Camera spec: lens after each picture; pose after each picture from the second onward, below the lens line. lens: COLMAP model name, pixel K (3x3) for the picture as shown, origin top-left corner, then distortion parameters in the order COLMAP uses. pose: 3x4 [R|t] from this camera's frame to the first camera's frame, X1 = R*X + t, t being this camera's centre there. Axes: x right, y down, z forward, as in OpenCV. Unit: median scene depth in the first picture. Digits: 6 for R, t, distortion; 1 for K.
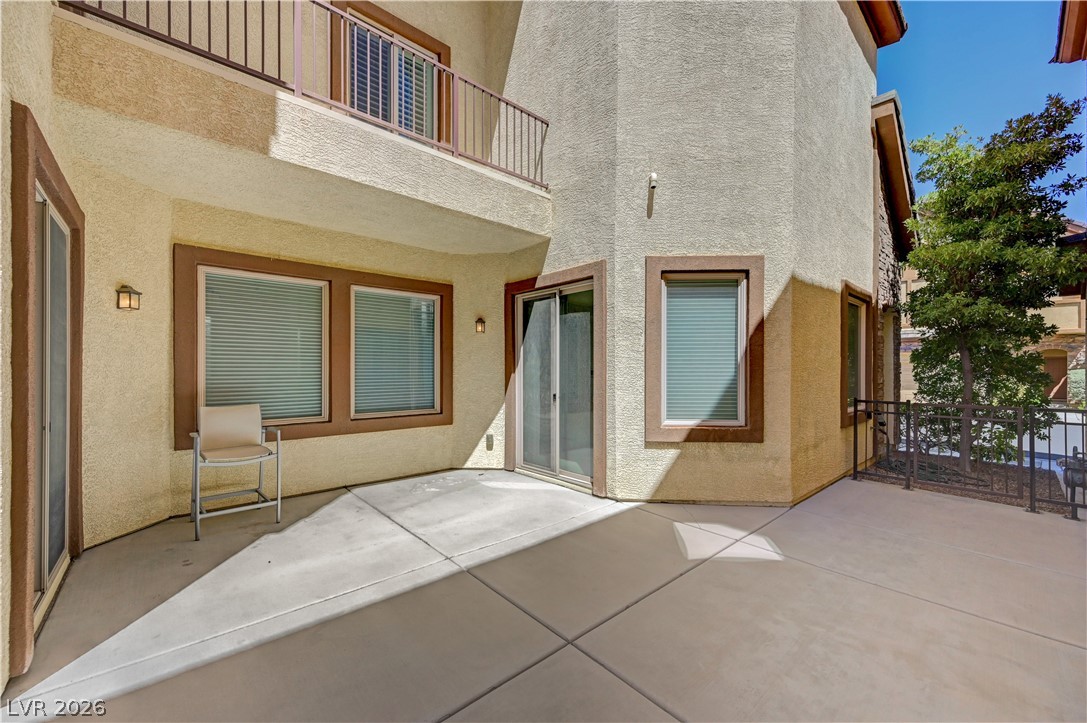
lens RADIAL K [[430.4, 0, 548.3], [0, 430.4, 359.1], [0, 0, 1]] dist [0.000204, -0.000048]
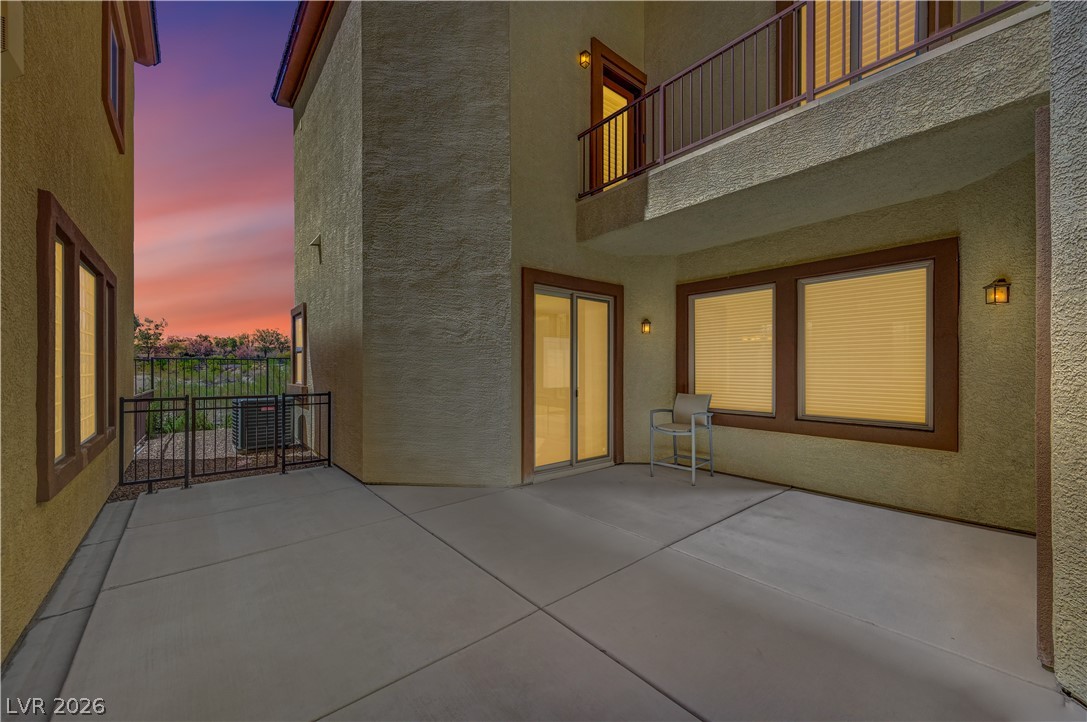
lens RADIAL K [[430.4, 0, 548.3], [0, 430.4, 358.6], [0, 0, 1]] dist [0.000204, -0.000048]
pose [[-0.049499, -0.021013, -0.998553, 0.653730], [0.028298, 0.999348, -0.022432, 0.012431], [0.998373, -0.029367, -0.048872, 0.596004]]
